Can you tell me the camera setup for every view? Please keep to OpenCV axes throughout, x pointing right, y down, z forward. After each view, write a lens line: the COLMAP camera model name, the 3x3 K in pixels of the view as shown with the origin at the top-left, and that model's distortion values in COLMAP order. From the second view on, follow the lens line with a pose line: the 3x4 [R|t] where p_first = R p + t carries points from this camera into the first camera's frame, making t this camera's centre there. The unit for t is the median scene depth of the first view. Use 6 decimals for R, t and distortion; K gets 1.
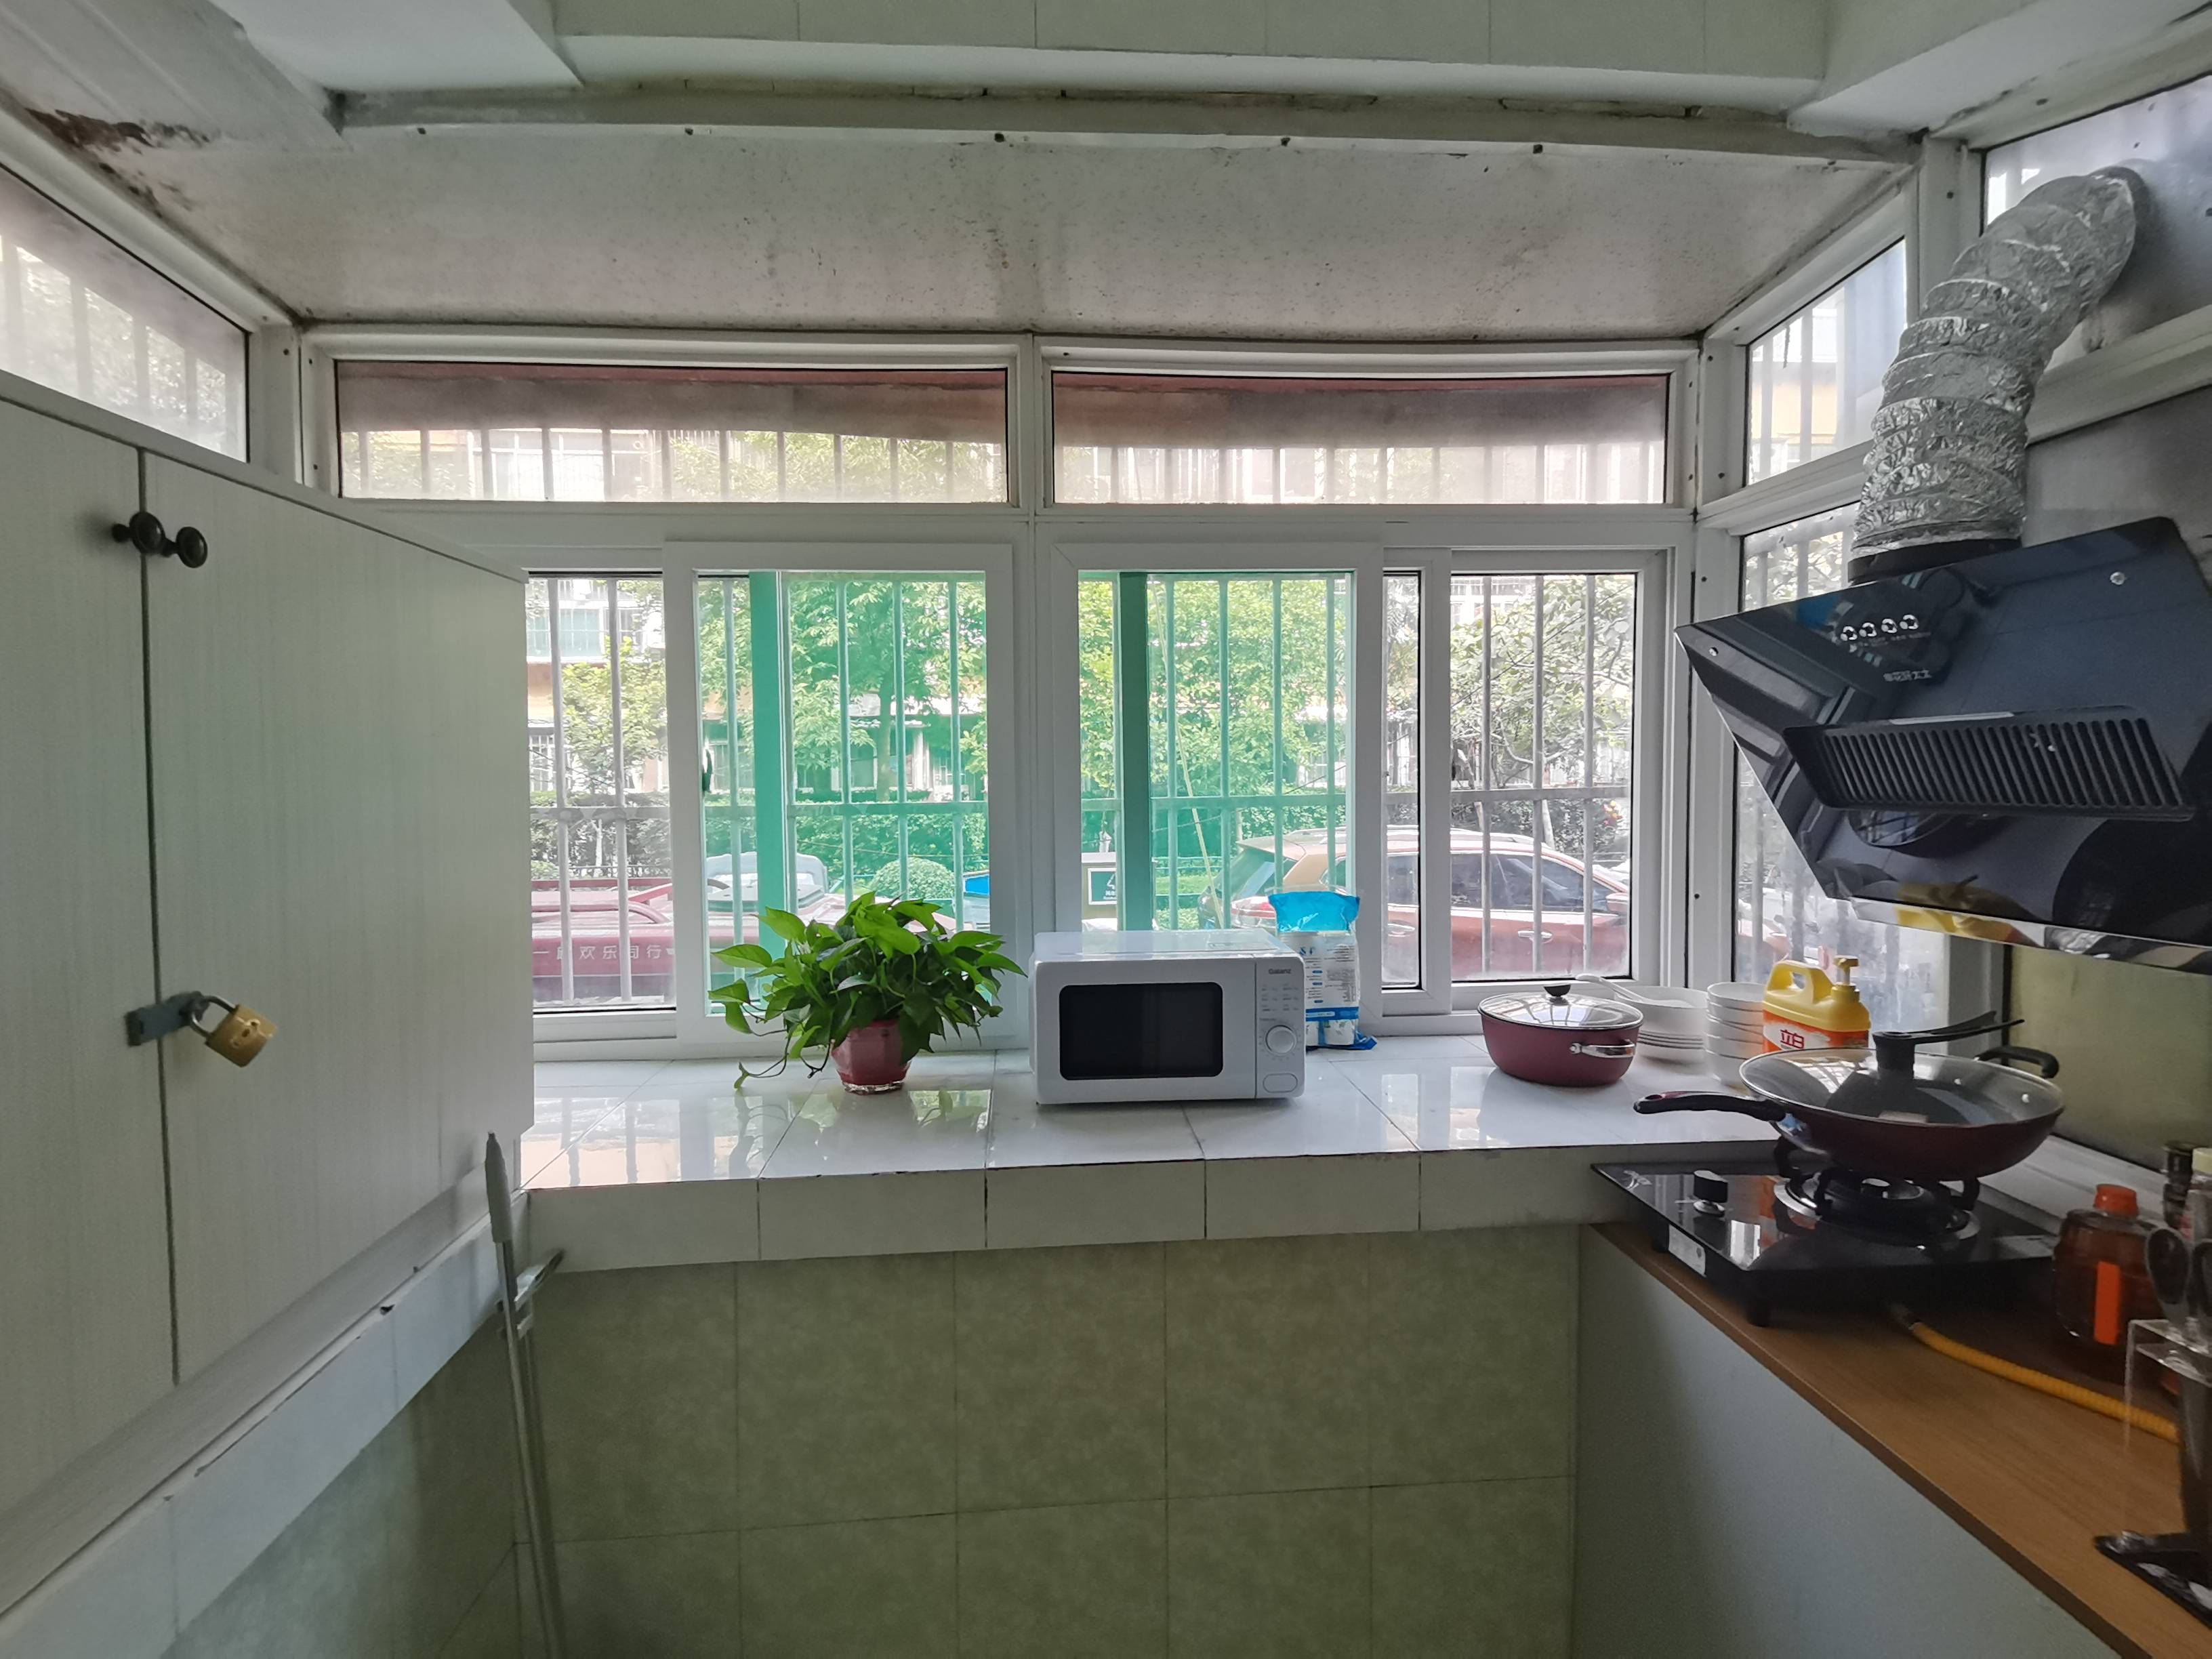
lens RADIAL K [[1068.9, 0, 1111.2], [0, 1068.9, 838.4], [0, 0, 1]] dist [0.000432, -0.011772]
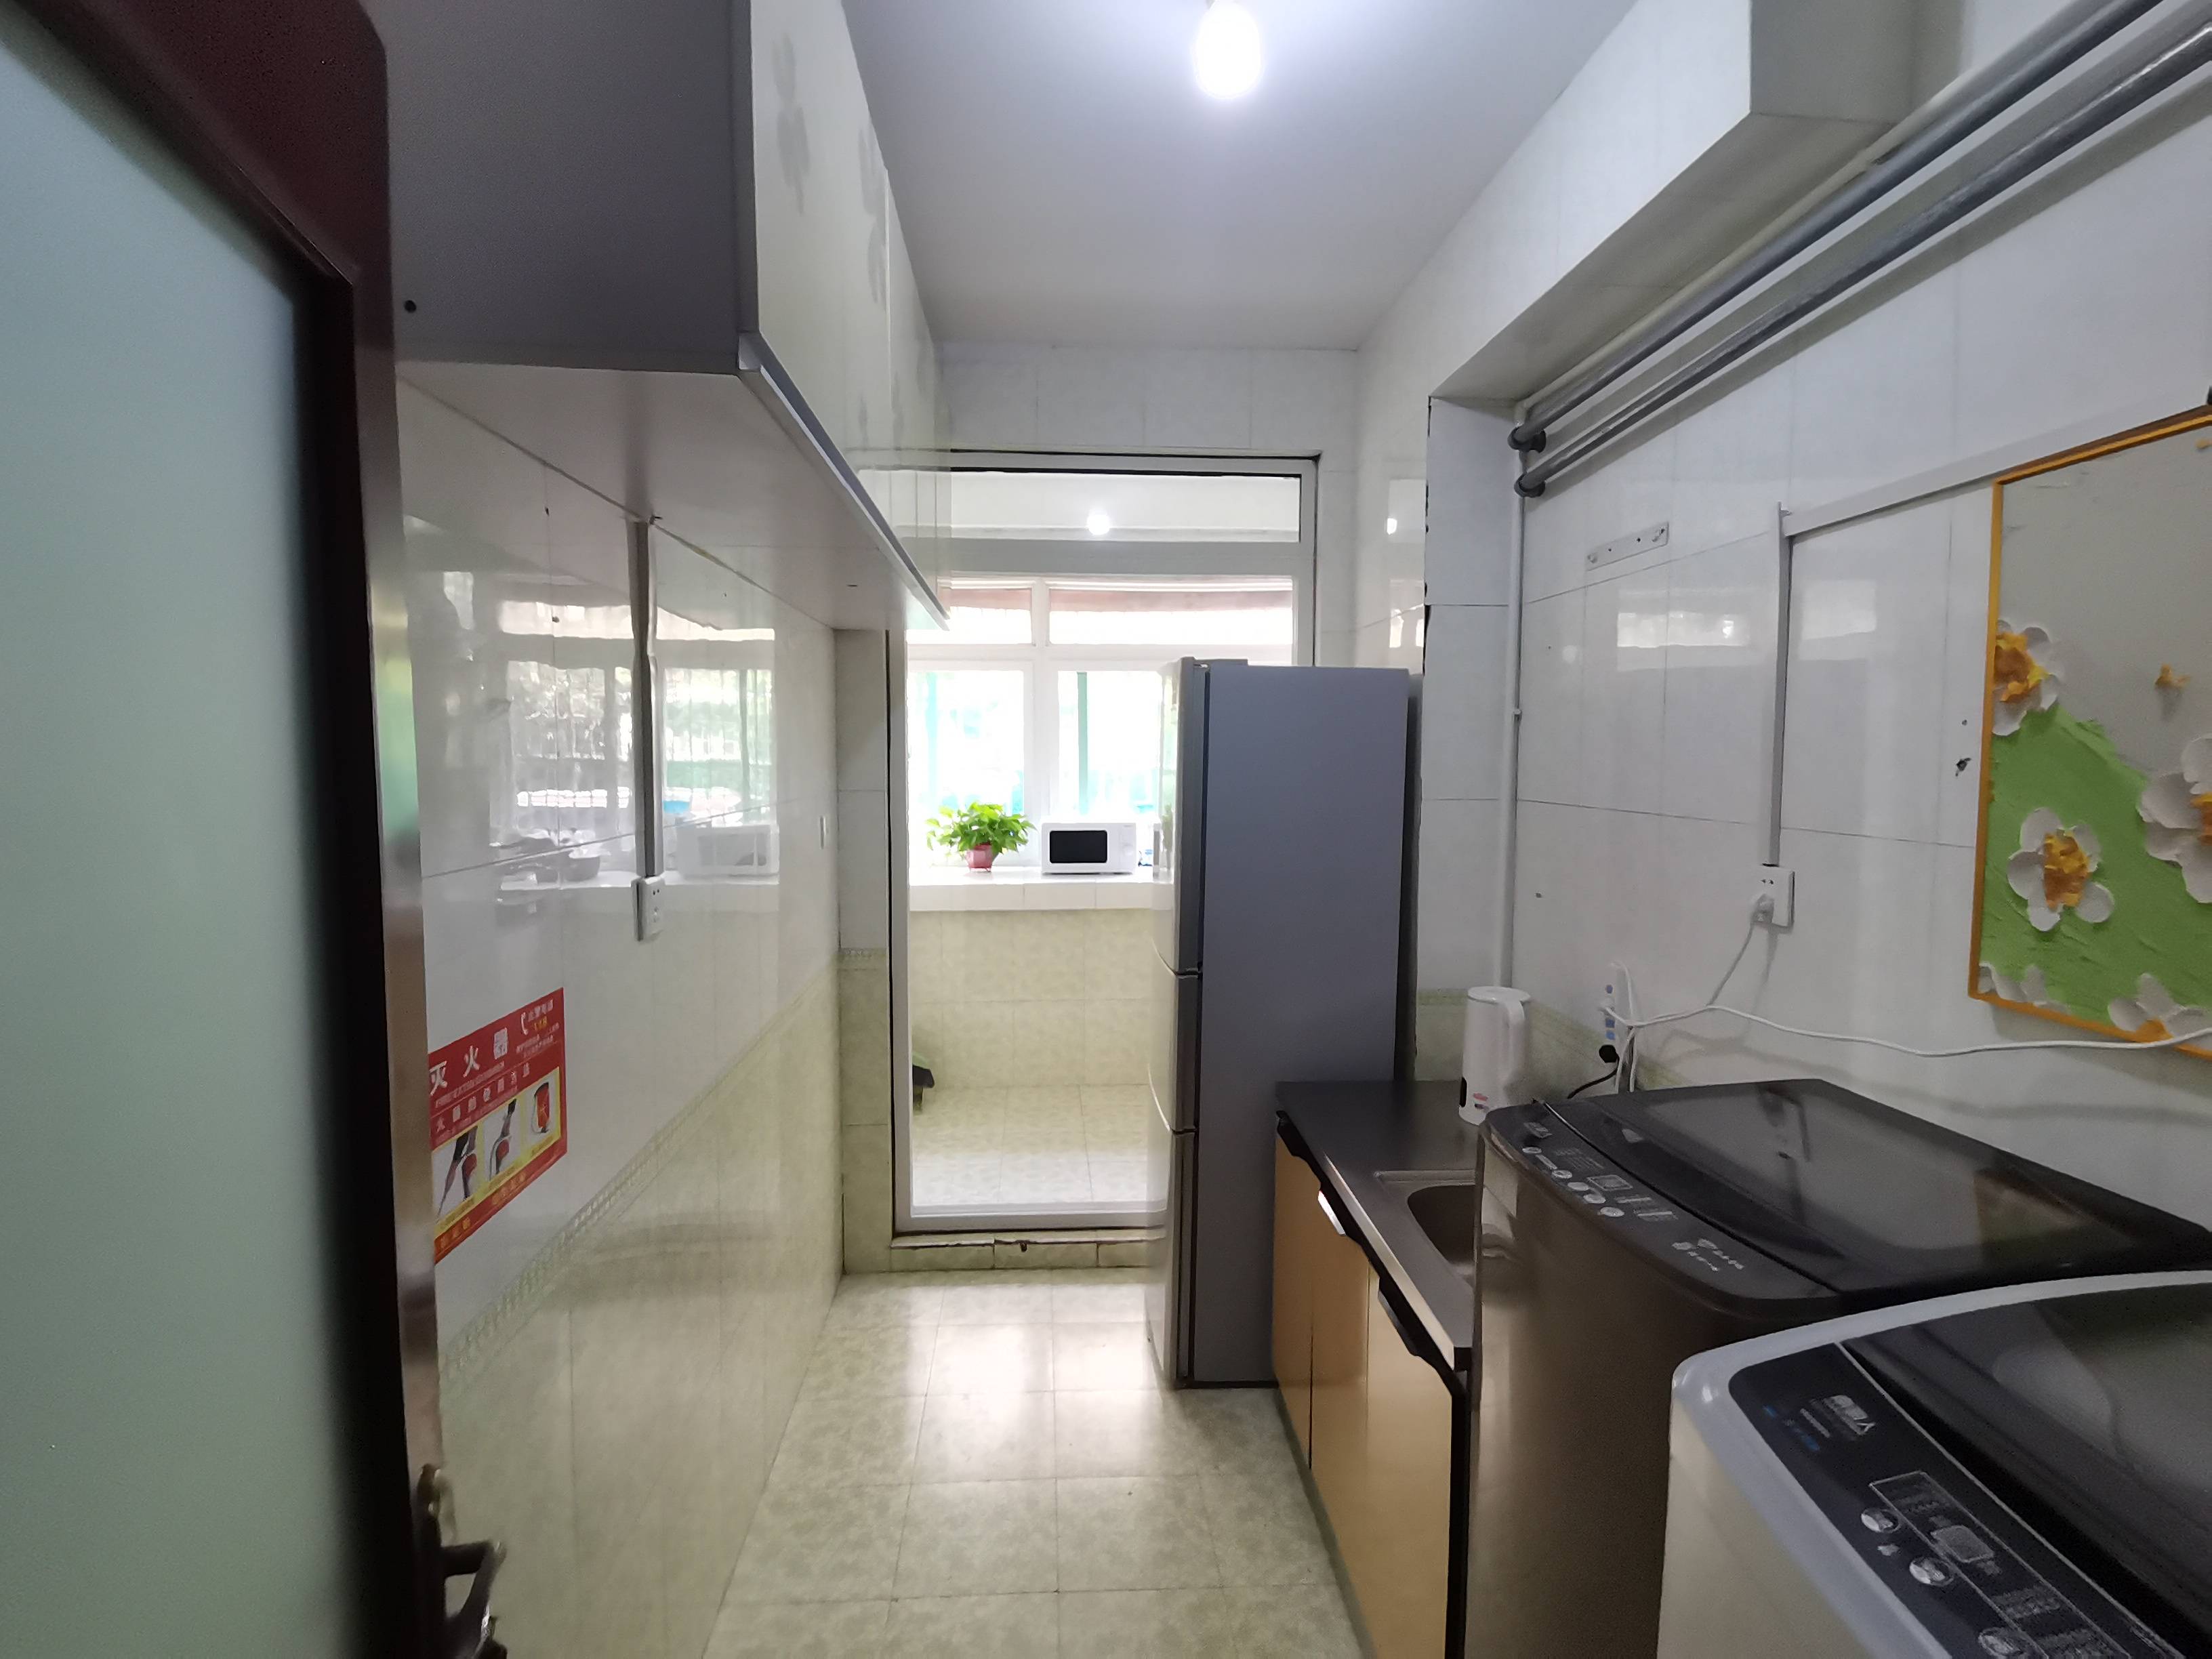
lens RADIAL K [[1068.9, 0, 1106.1], [0, 1068.9, 829.9], [0, 0, 1]] dist [0.000432, -0.011772]
pose [[0.999882, 0.014229, 0.005860, 0.080208], [-0.014384, 0.999523, 0.027330, 0.055669], [-0.005469, -0.027411, 0.999609, -1.752090]]
